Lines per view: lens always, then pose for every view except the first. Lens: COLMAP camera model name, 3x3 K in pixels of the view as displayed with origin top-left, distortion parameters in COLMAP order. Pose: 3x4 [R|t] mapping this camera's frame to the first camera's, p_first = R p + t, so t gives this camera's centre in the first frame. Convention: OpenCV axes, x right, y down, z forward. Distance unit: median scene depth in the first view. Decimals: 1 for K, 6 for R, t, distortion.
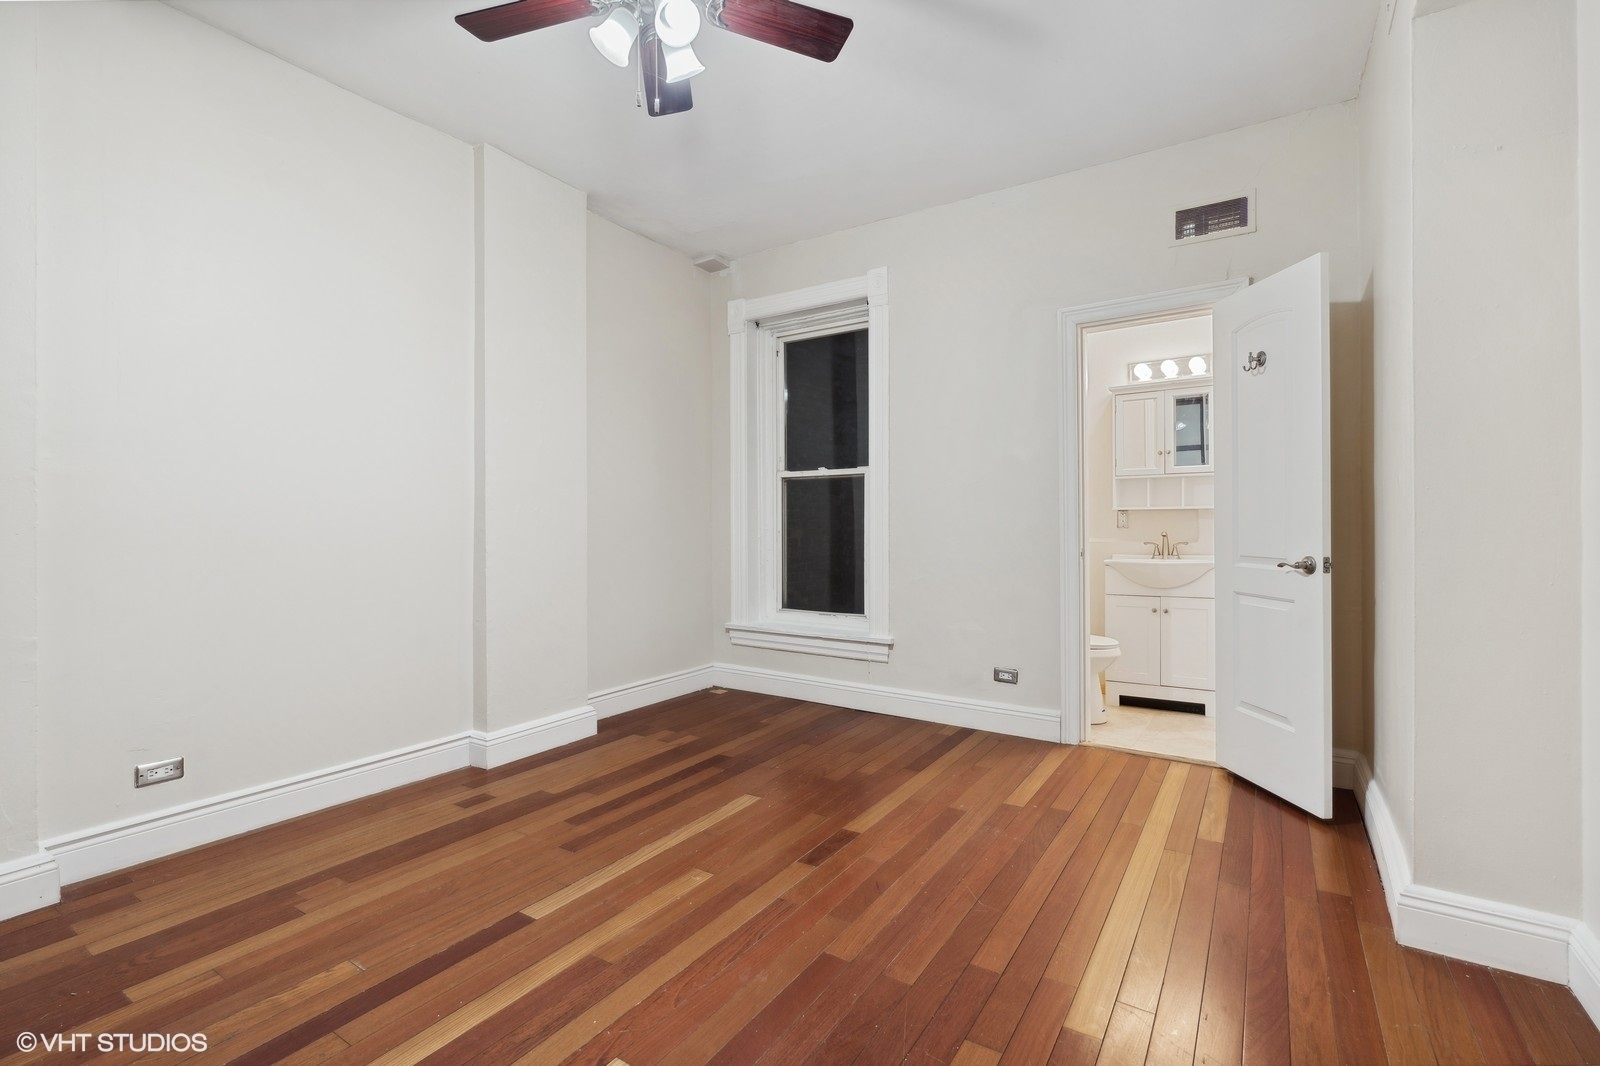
lens RADIAL K [[728.5, 0, 798.1], [0, 728.5, 526.7], [0, 0, 1]] dist [-0.001636, -0.000040]
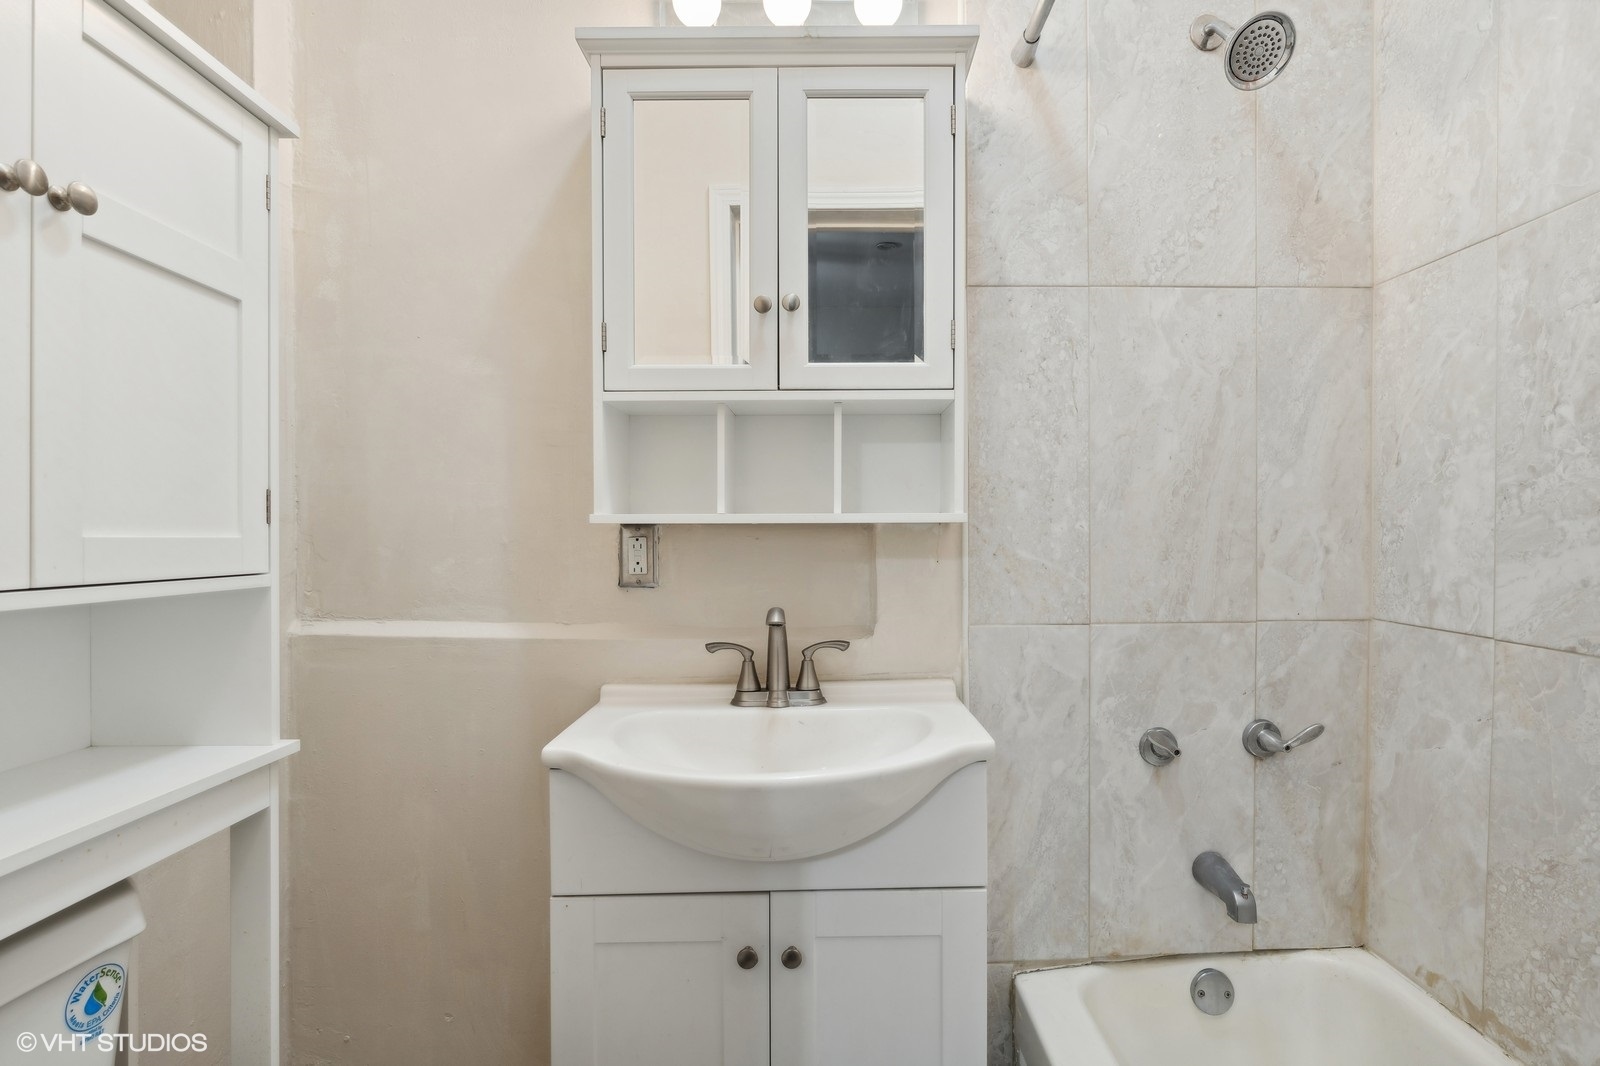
lens RADIAL K [[766.0, 0, 800.1], [0, 766.0, 518.1], [0, 0, 1]] dist [-0.002056, -0.000182]
pose [[0.845897, 0.001756, 0.533344, 0.360024], [0.001863, 0.999979, -0.006247, -0.023989], [-0.533343, 0.006278, 0.845876, 0.755834]]
